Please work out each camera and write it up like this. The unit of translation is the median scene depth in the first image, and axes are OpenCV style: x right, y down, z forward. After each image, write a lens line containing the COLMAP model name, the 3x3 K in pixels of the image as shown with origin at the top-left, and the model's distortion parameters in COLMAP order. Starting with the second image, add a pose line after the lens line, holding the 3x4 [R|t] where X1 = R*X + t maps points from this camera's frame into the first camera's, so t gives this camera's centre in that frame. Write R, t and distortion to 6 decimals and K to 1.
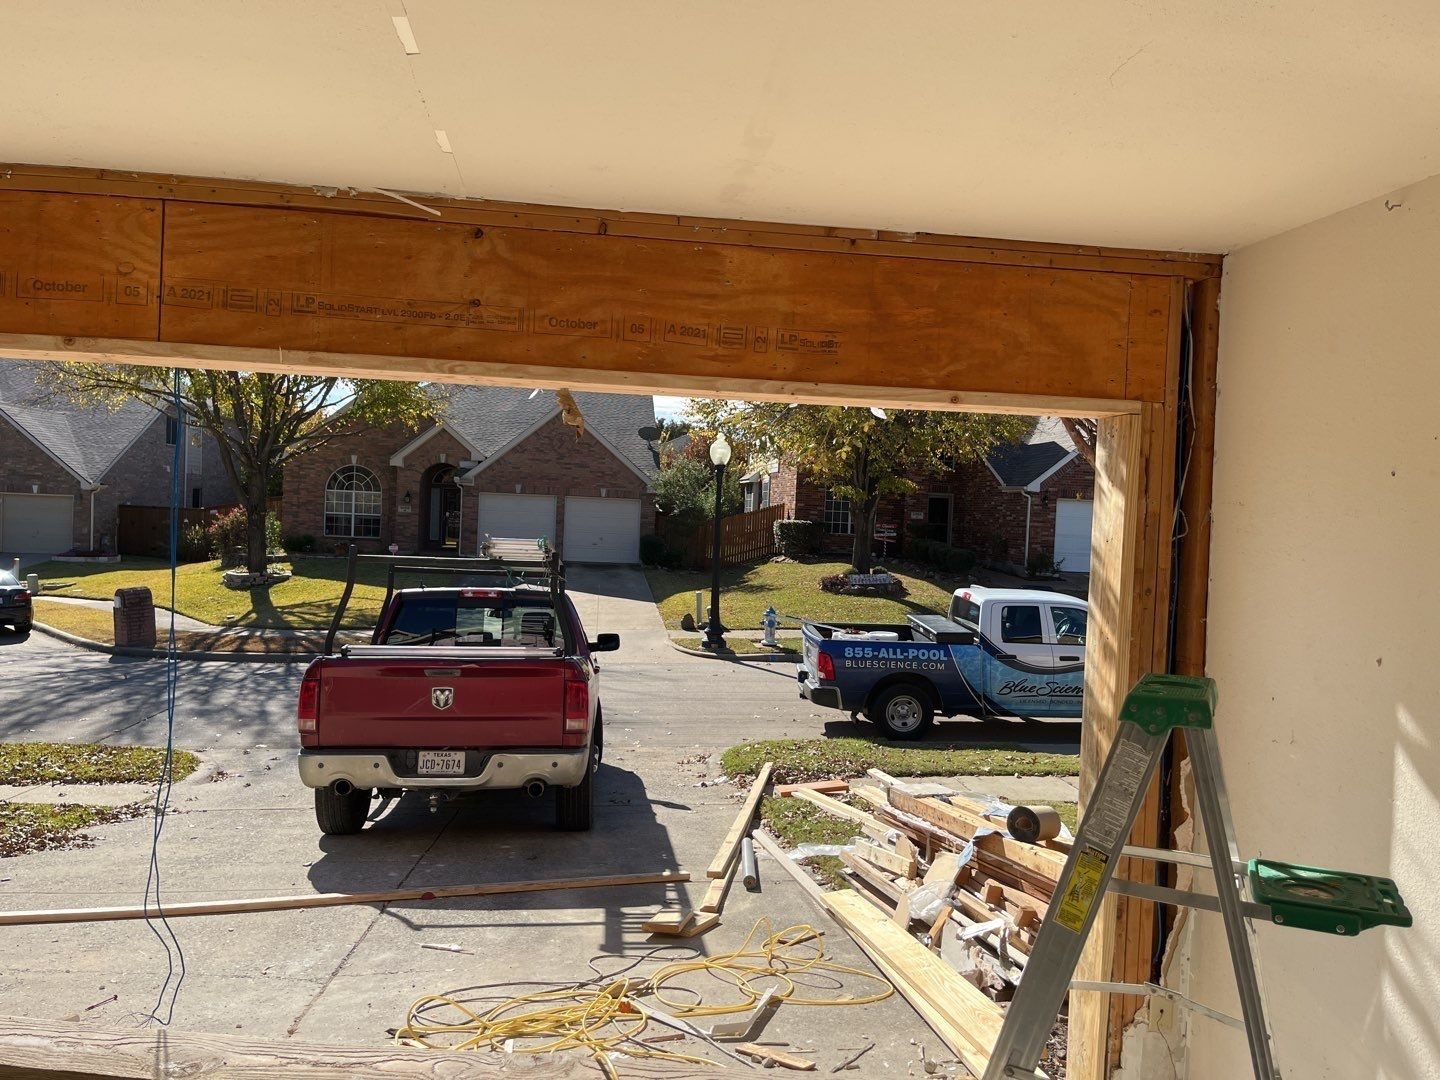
lens RADIAL K [[1109.1, 0, 725.9], [0, 1109.1, 534.7], [0, 0, 1]] dist [0.037116, -0.034641]
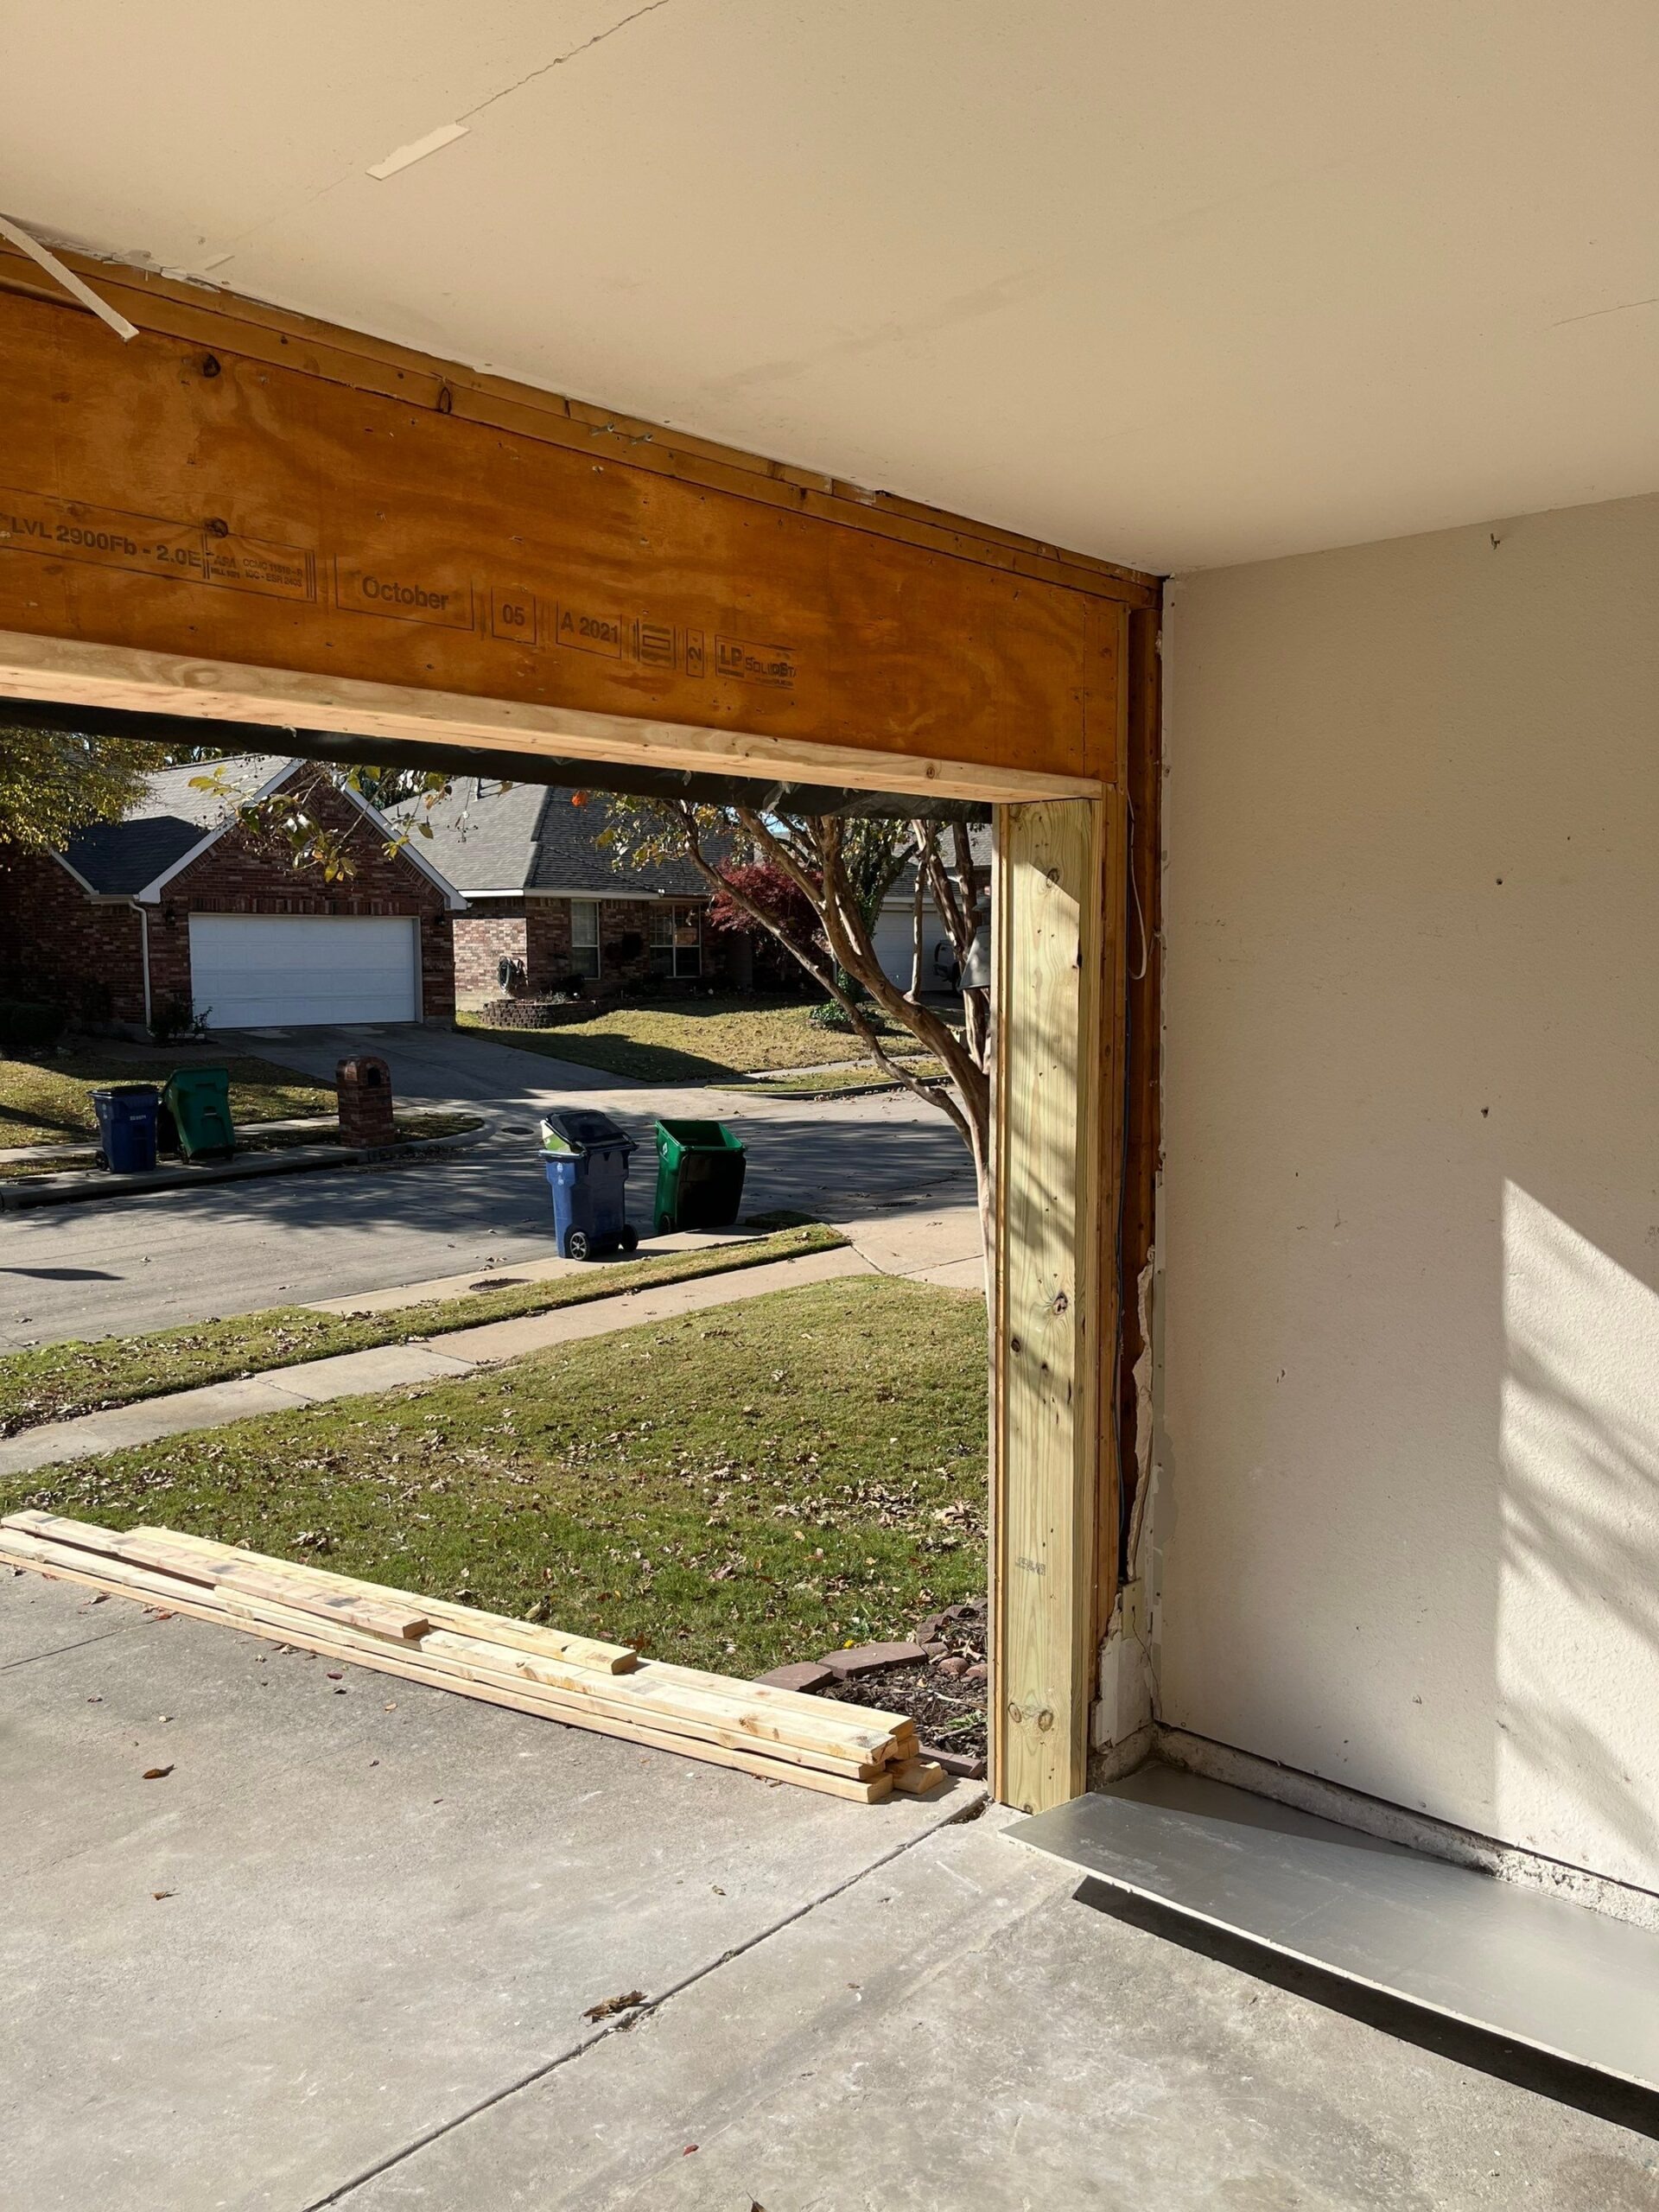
lens RADIAL K [[1703.7, 0, 832.6], [0, 1703.7, 1114.5], [0, 0, 1]] dist [0.037116, -0.034641]
pose [[0.759048, -0.105363, 0.642452, -0.484773], [0.048653, 0.993238, 0.105410, -0.033393], [-0.649214, -0.048754, 0.759041, 0.293304]]
